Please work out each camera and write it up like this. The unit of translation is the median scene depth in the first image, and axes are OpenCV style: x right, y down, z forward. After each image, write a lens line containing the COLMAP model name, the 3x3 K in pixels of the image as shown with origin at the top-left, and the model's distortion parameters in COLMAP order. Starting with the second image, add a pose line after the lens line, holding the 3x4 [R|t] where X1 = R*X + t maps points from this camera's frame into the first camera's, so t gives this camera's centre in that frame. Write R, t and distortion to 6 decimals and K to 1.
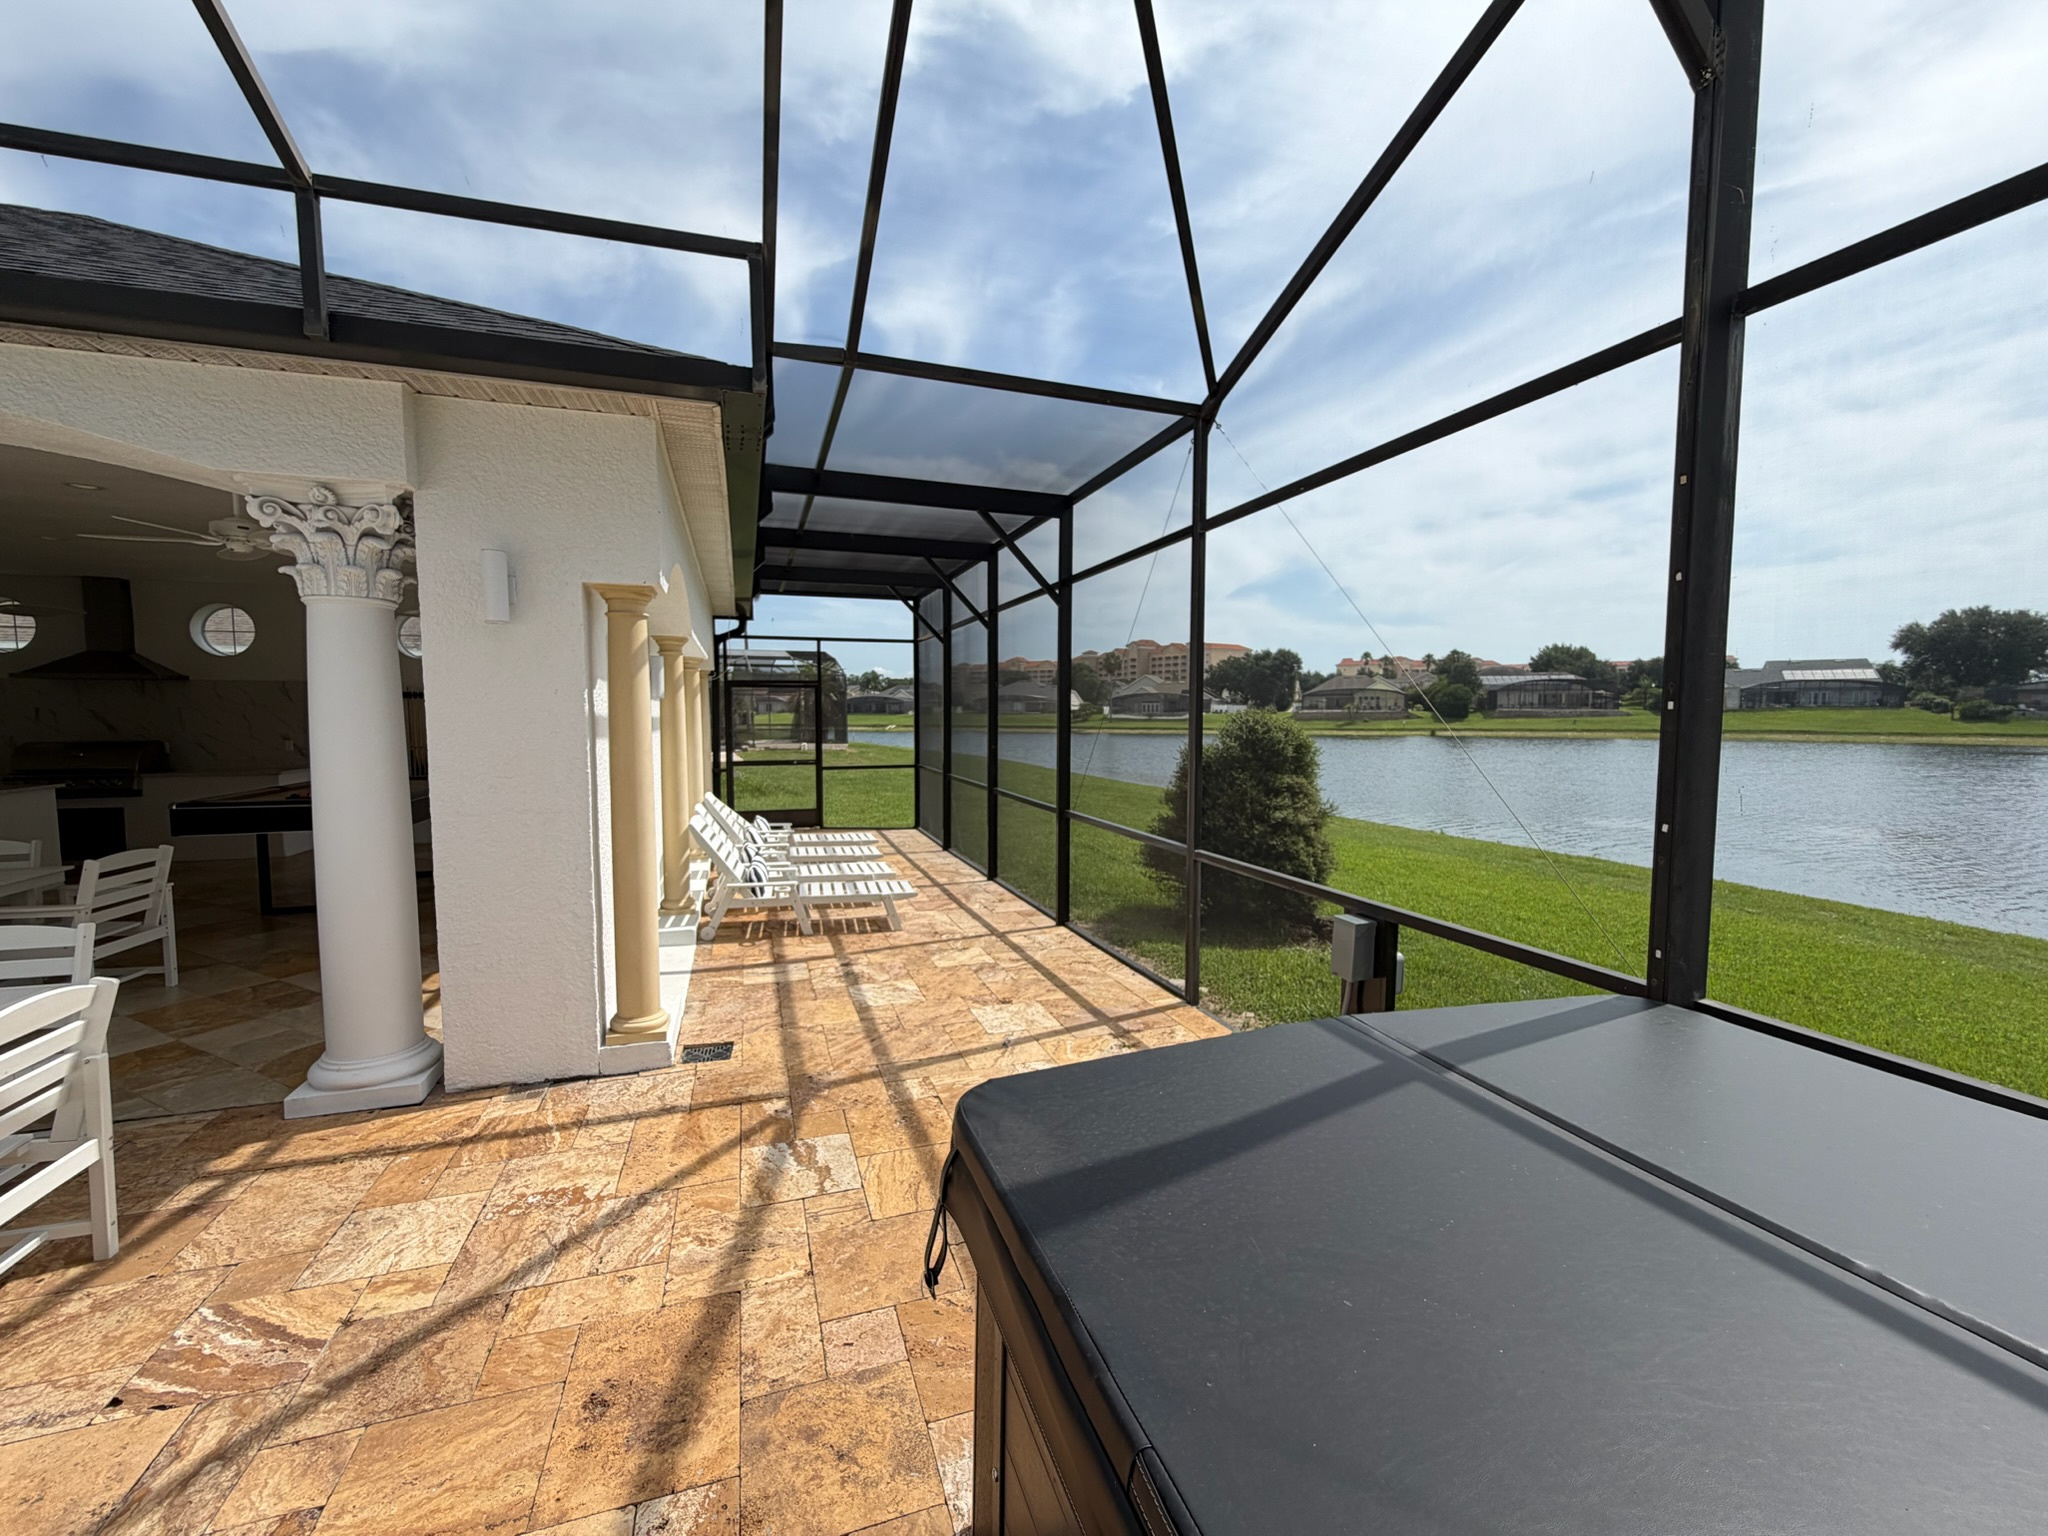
lens RADIAL K [[814.0, 0, 1024.0], [0, 814.0, 768.0], [0, 0, 1]] dist [0.002104, 0.000126]
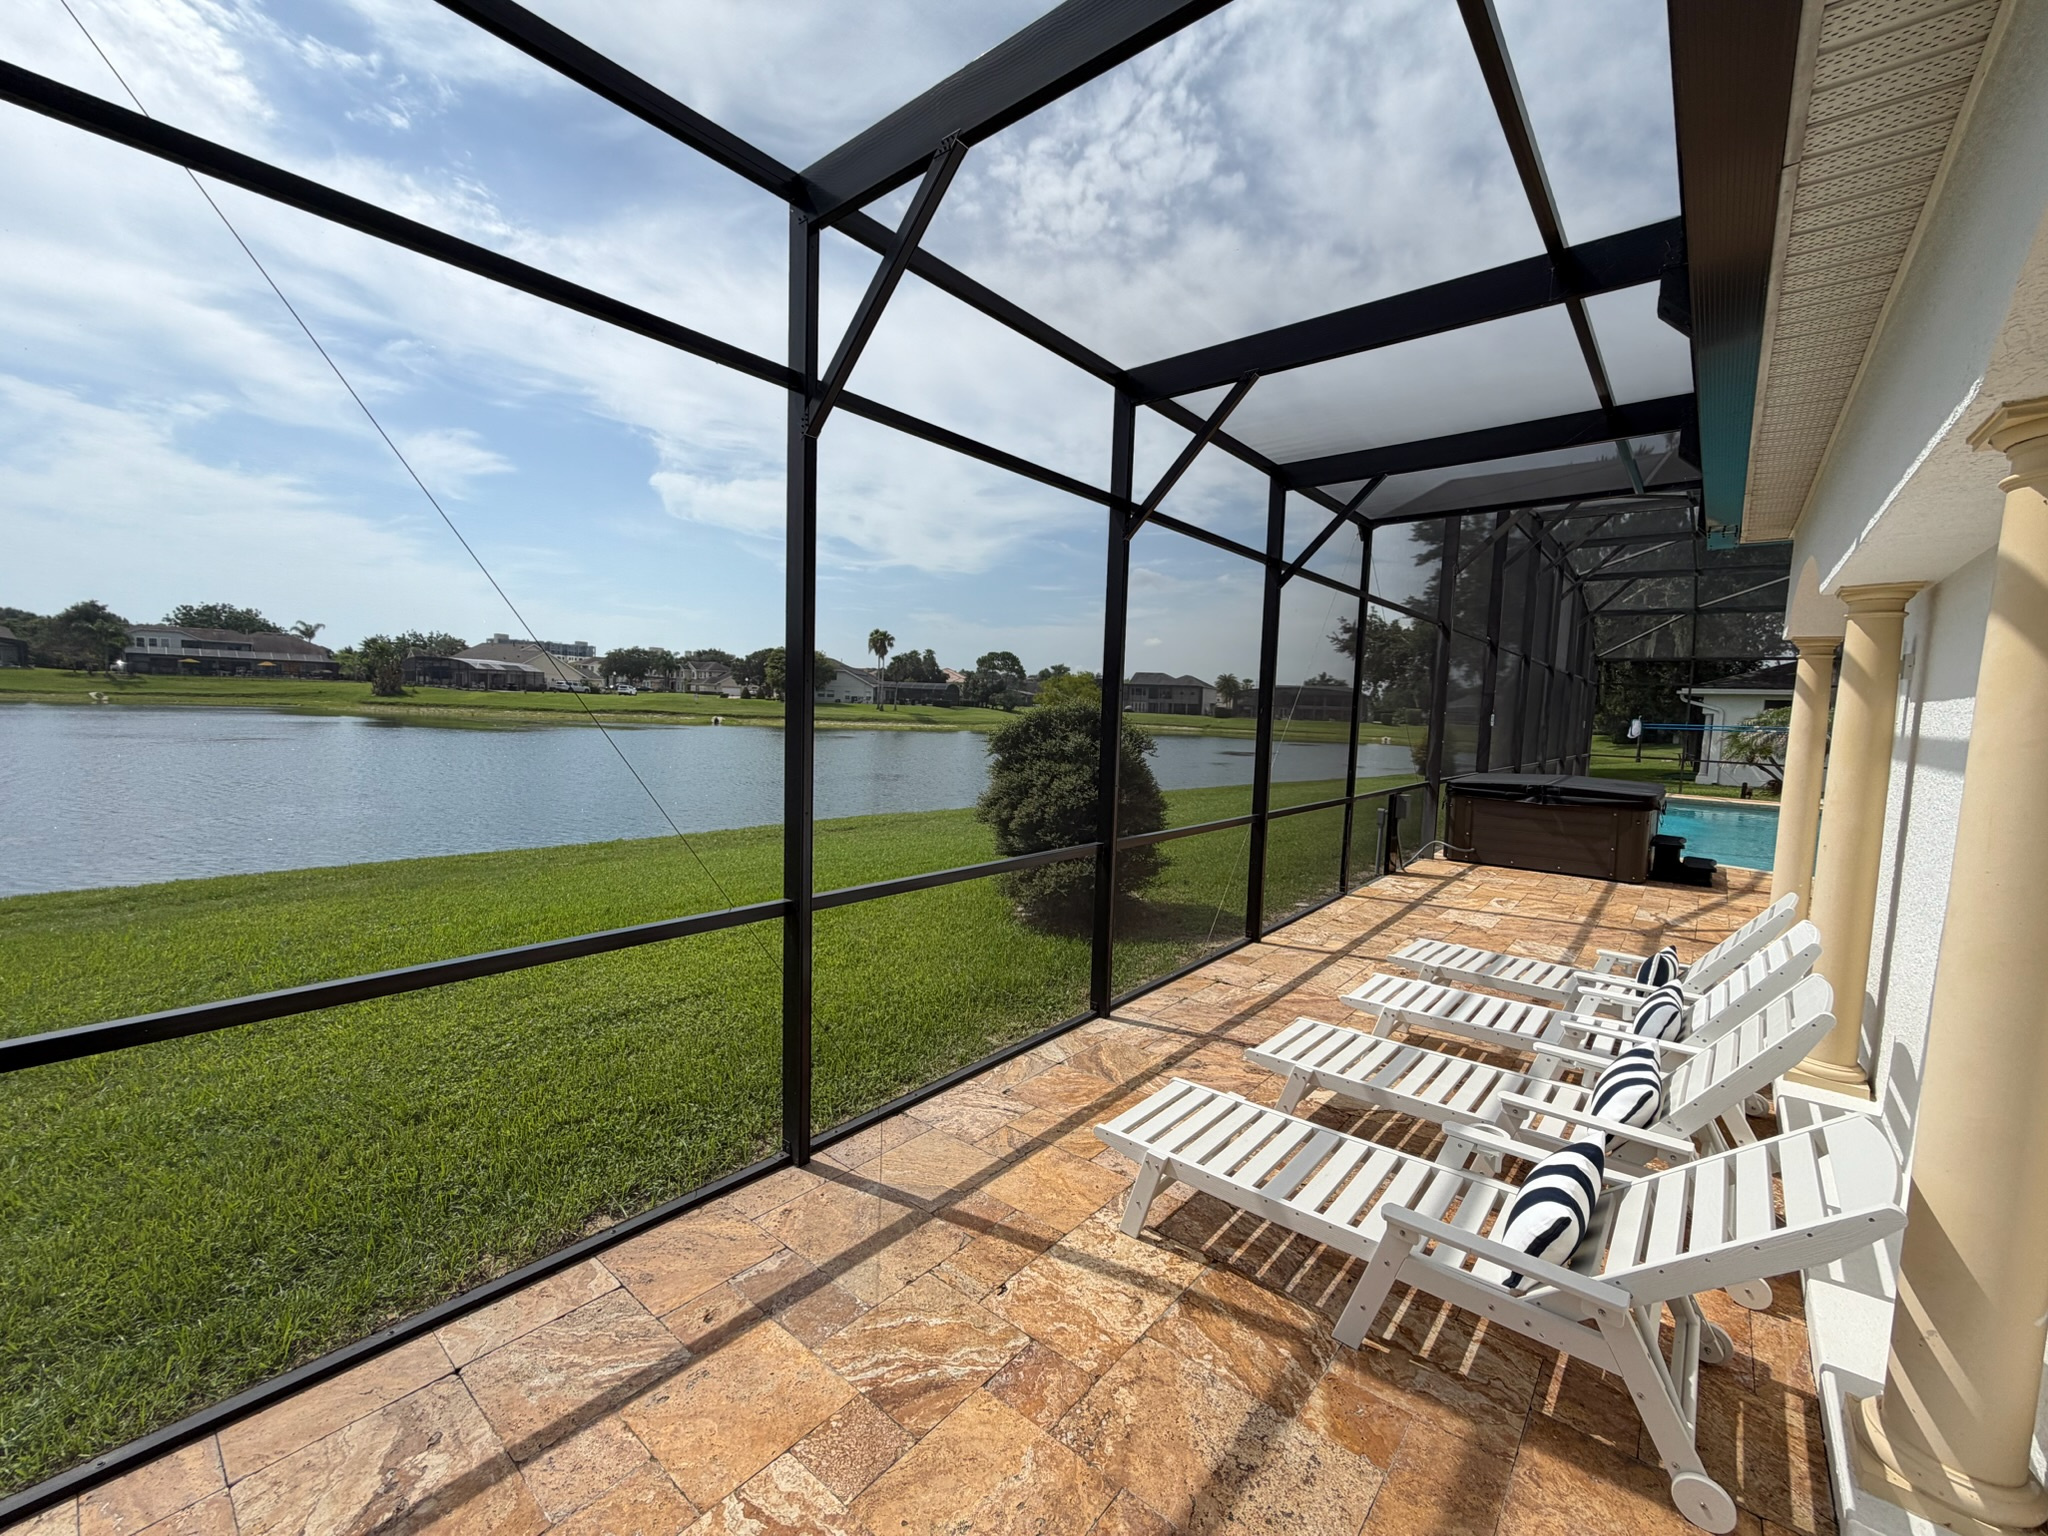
lens RADIAL K [[814.0, 0, 1024.0], [0, 814.0, 768.0], [0, 0, 1]] dist [0.002104, 0.000126]
pose [[-0.517094, -0.075392, 0.852602, -0.590450], [0.026645, 0.994213, 0.104074, -0.101432], [-0.855514, 0.076534, -0.512092, 1.708163]]
